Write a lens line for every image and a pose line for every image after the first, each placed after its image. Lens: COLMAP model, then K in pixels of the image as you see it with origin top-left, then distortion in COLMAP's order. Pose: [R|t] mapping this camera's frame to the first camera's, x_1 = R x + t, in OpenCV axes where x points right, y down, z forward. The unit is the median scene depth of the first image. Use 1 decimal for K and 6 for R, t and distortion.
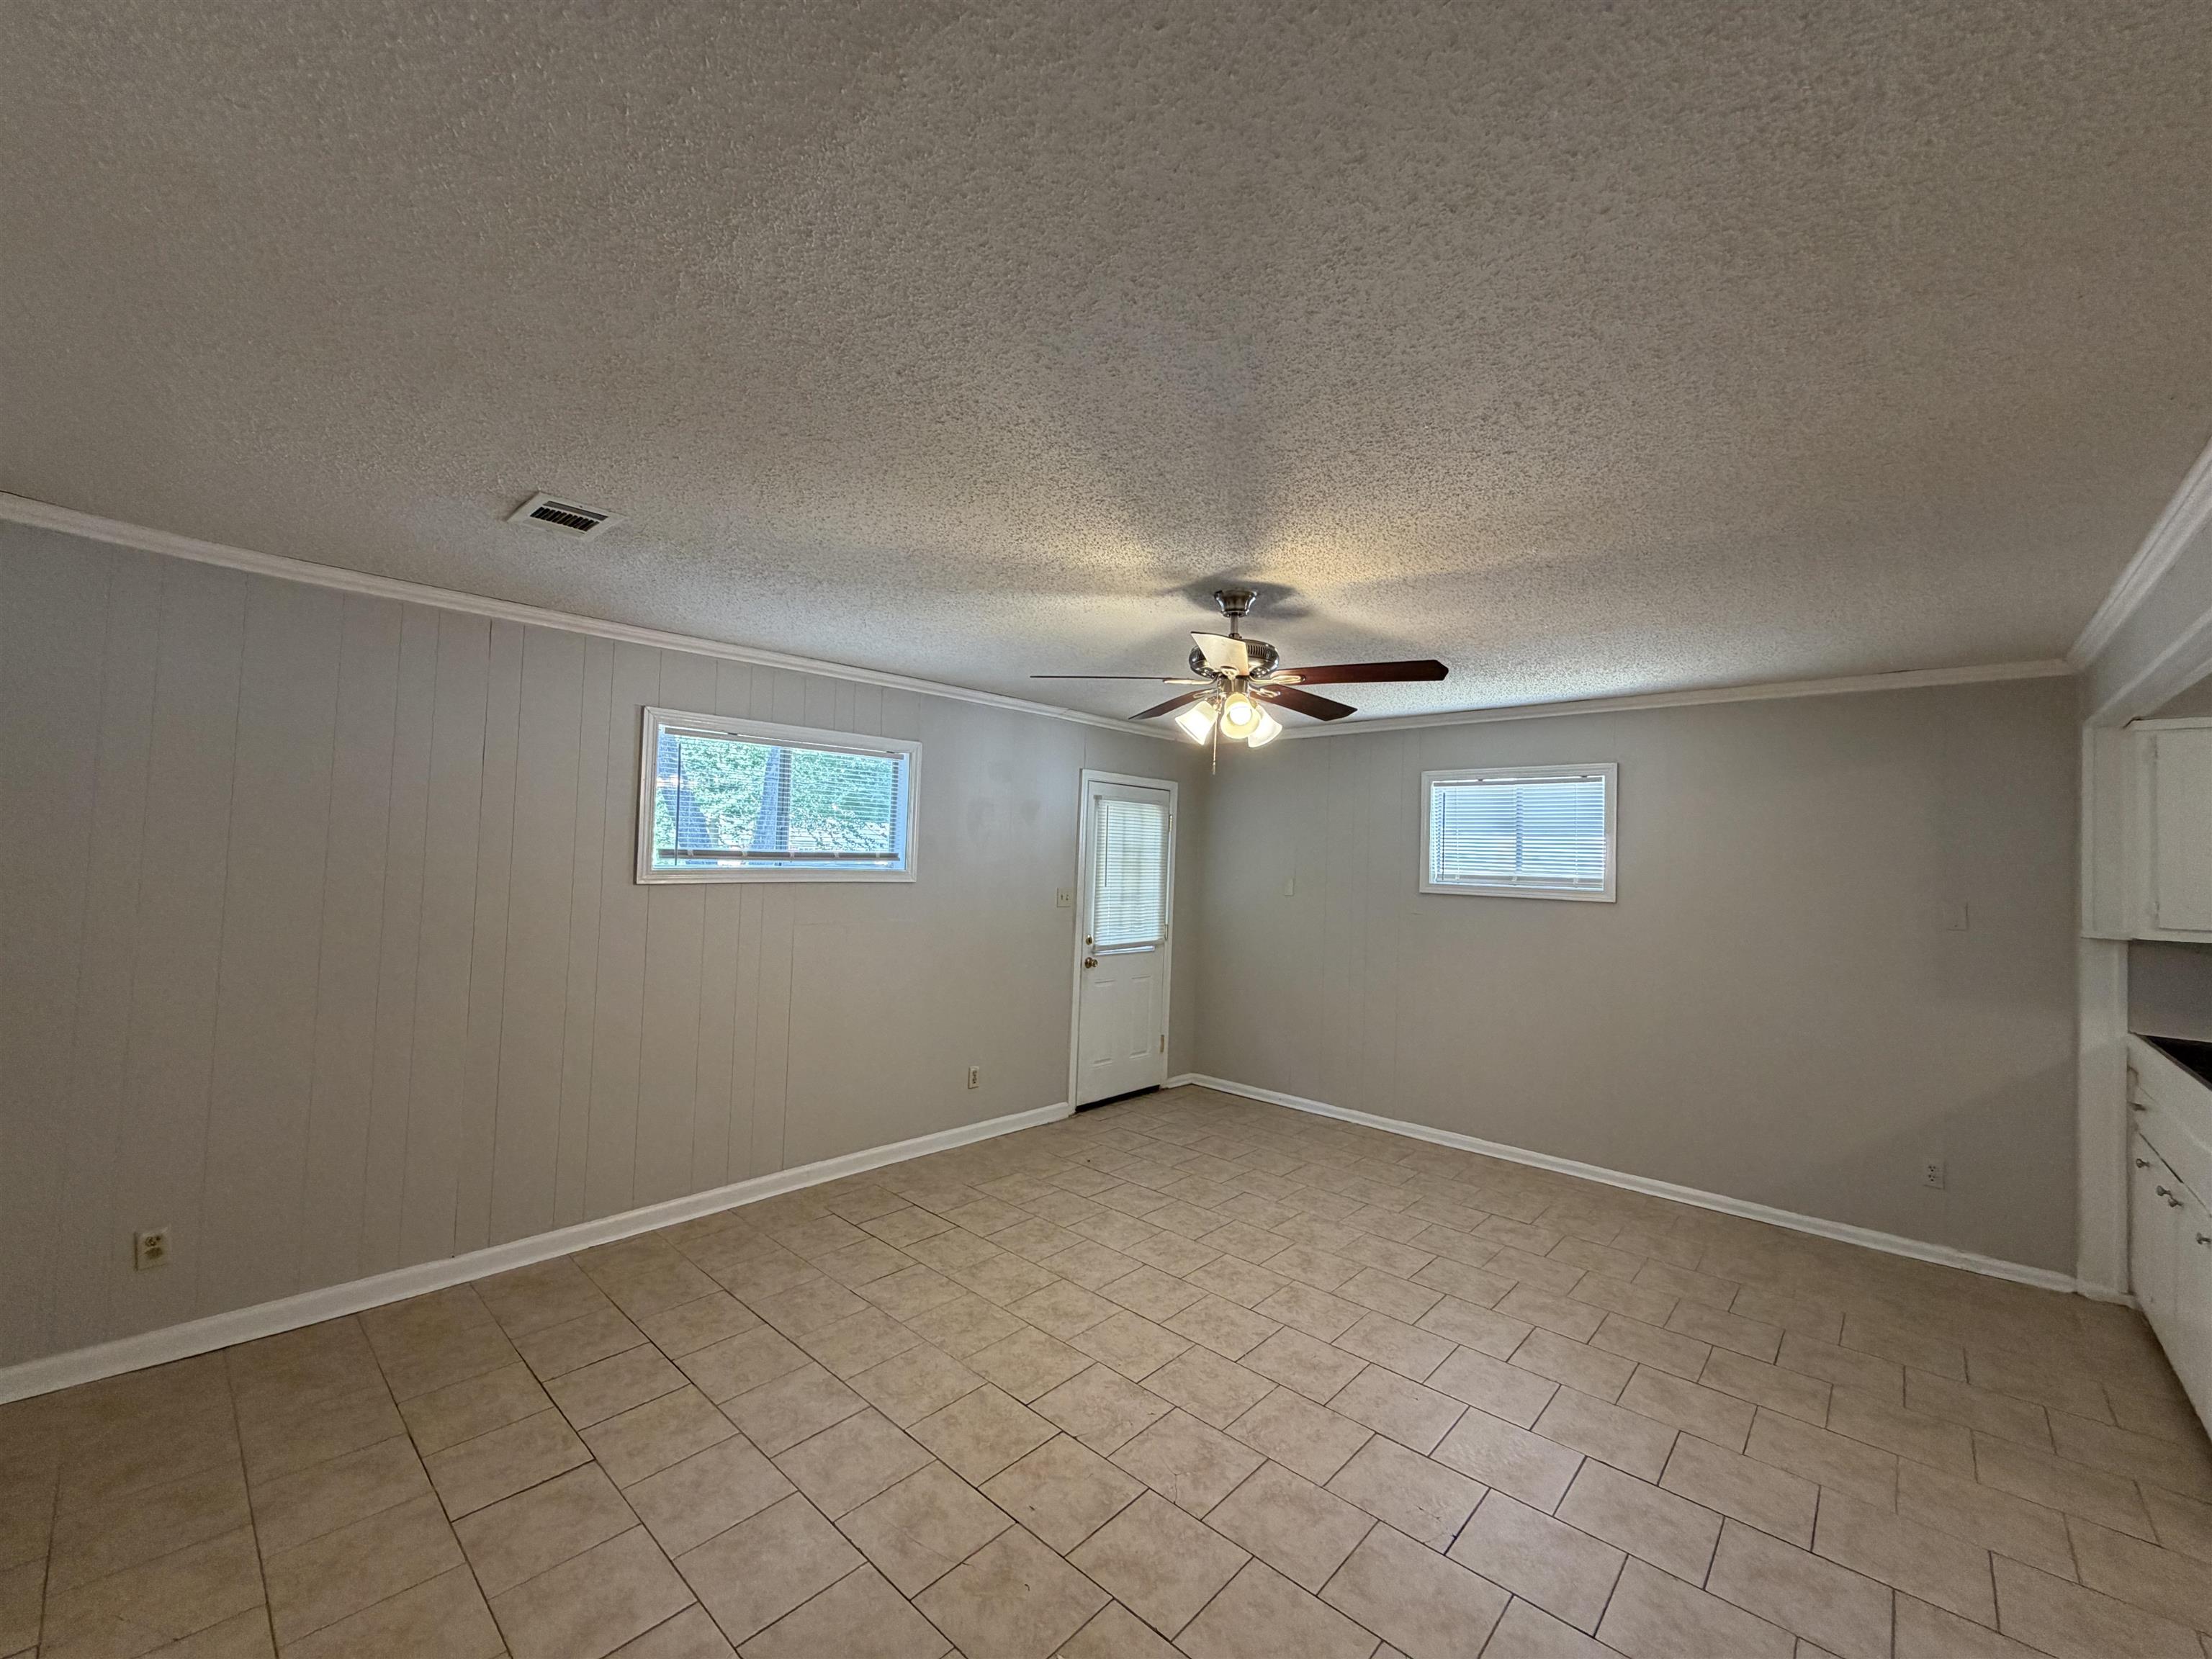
lens RADIAL K [[887.6, 0, 1111.8], [0, 887.6, 831.0], [0, 0, 1]] dist [-0.002506, -0.000140]
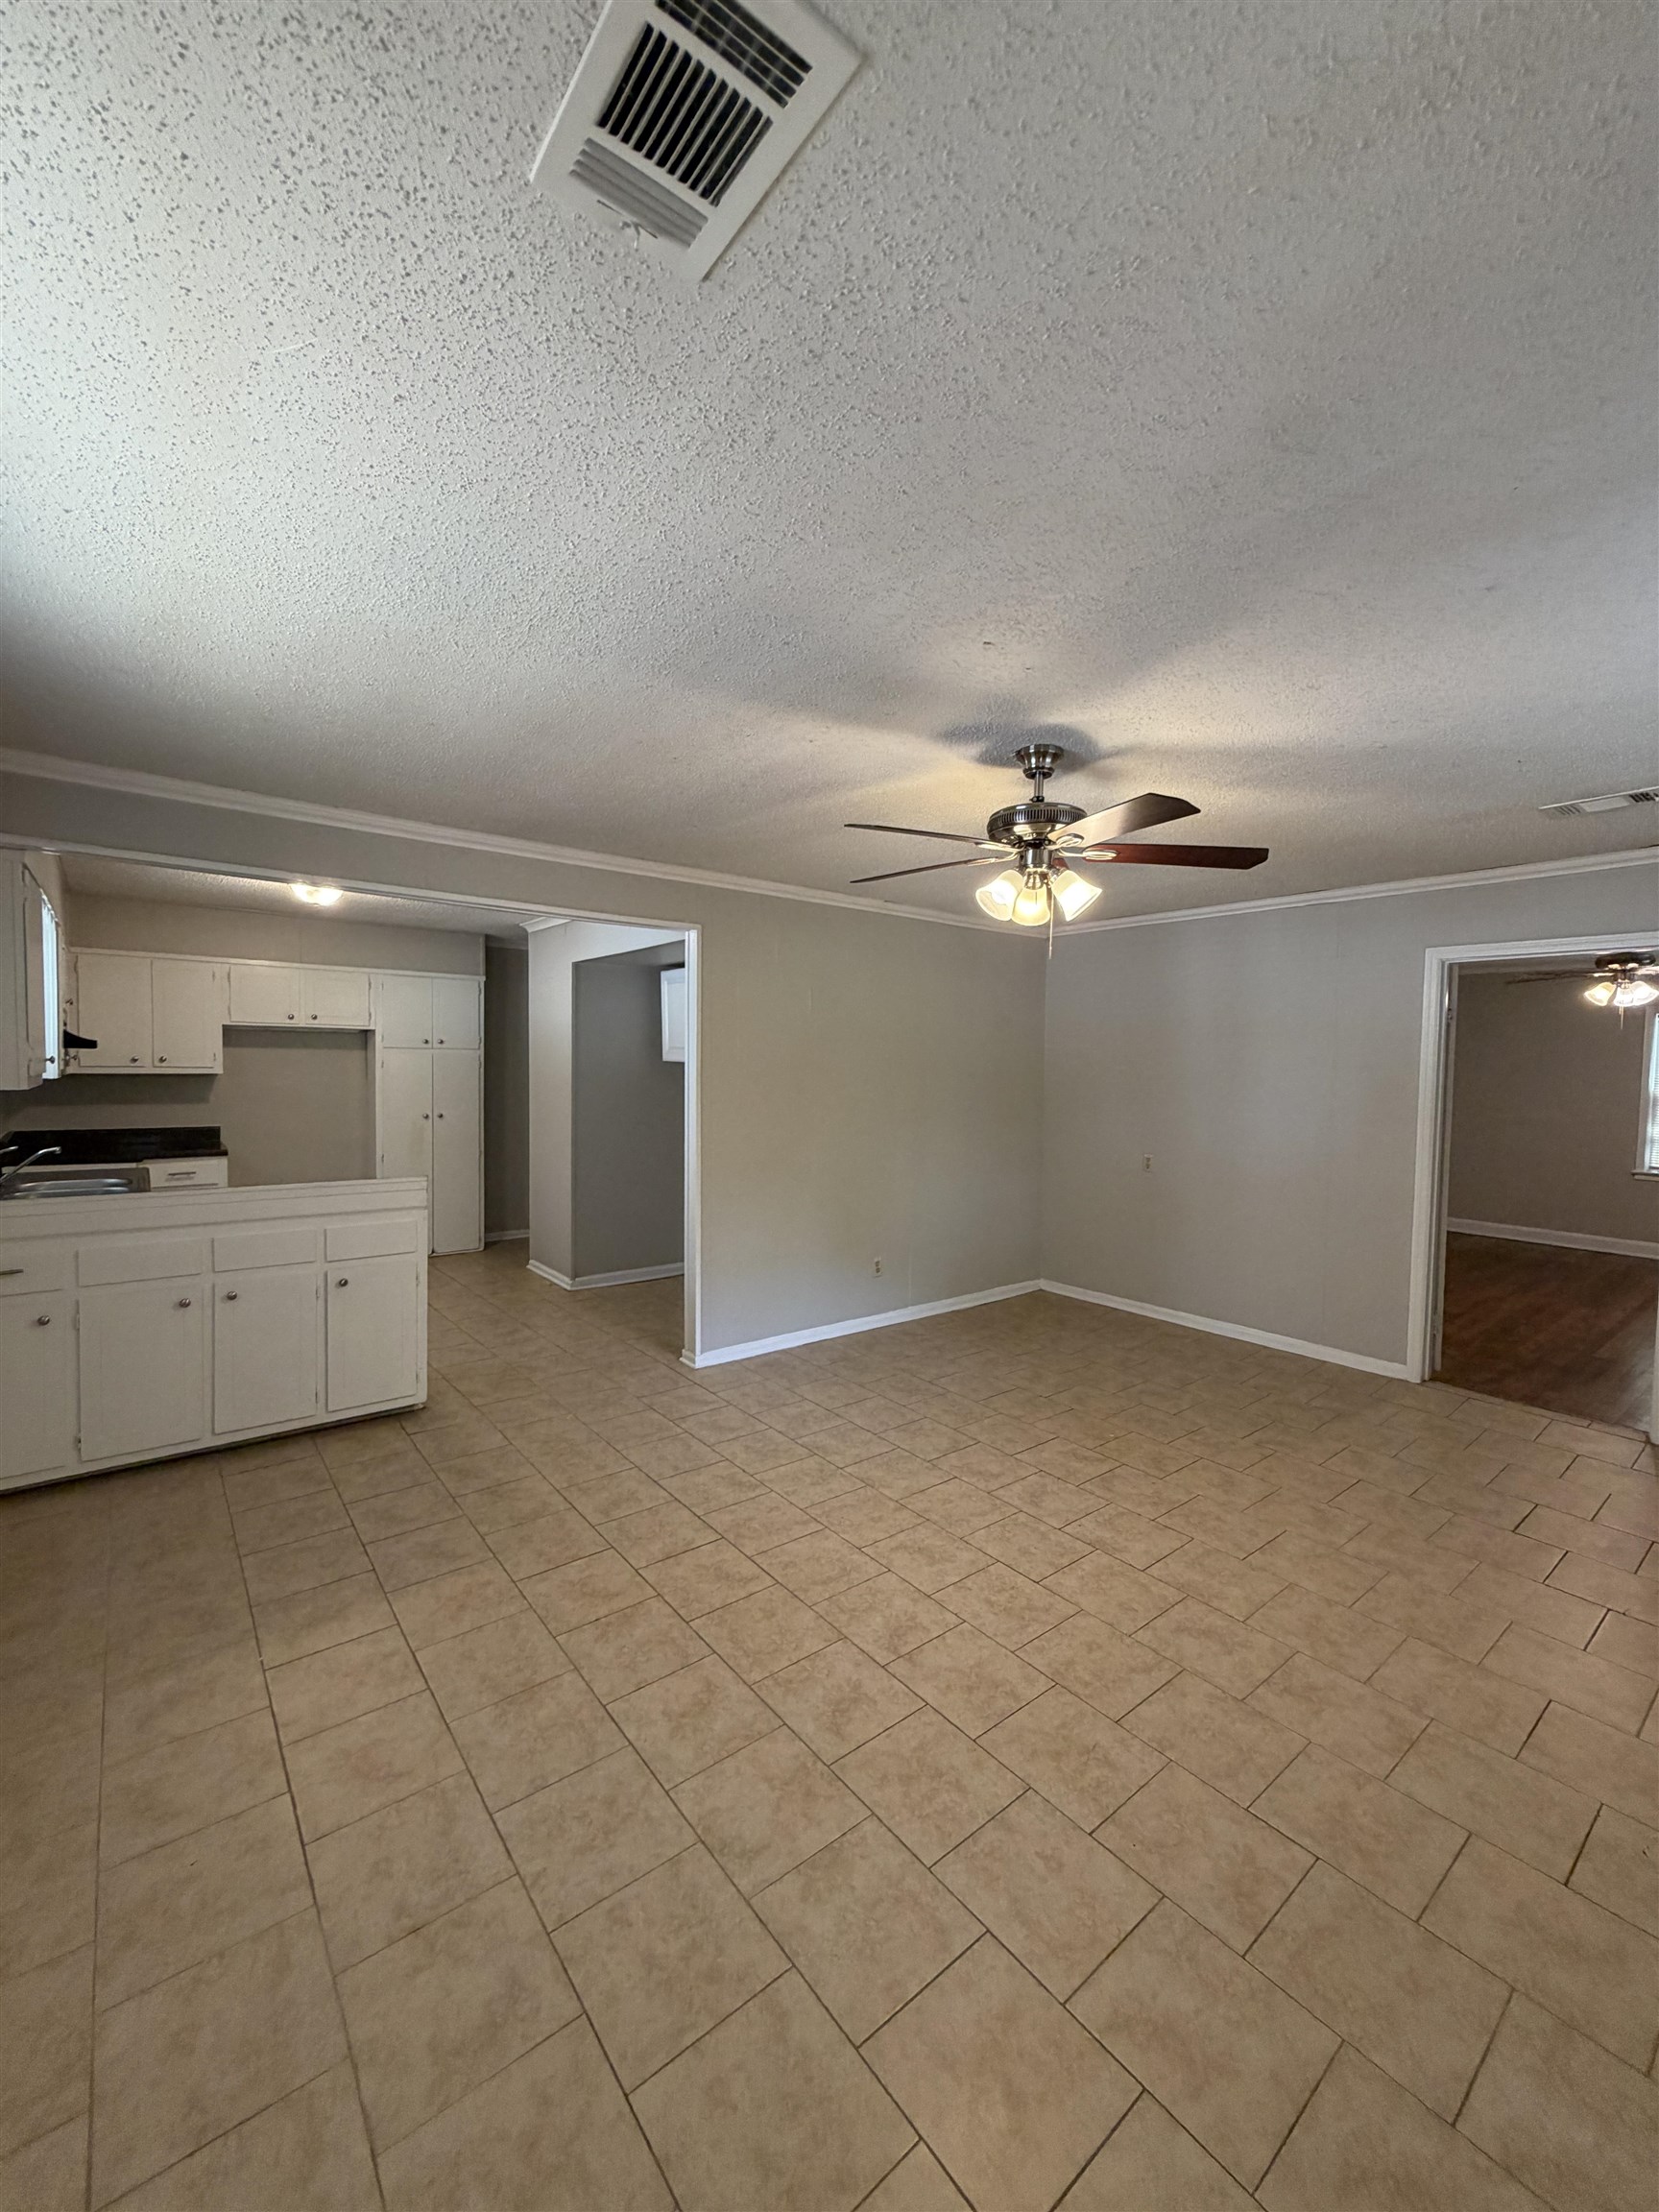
lens RADIAL K [[887.6, 0, 890.0], [0, 887.6, 1098.5], [0, 0, 1]] dist [-0.002506, -0.000140]
pose [[-0.993761, -0.049874, 0.099756, 0.167745], [-0.048594, 0.998703, 0.015223, 0.076207], [-0.100385, 0.010280, -0.994896, 1.780677]]
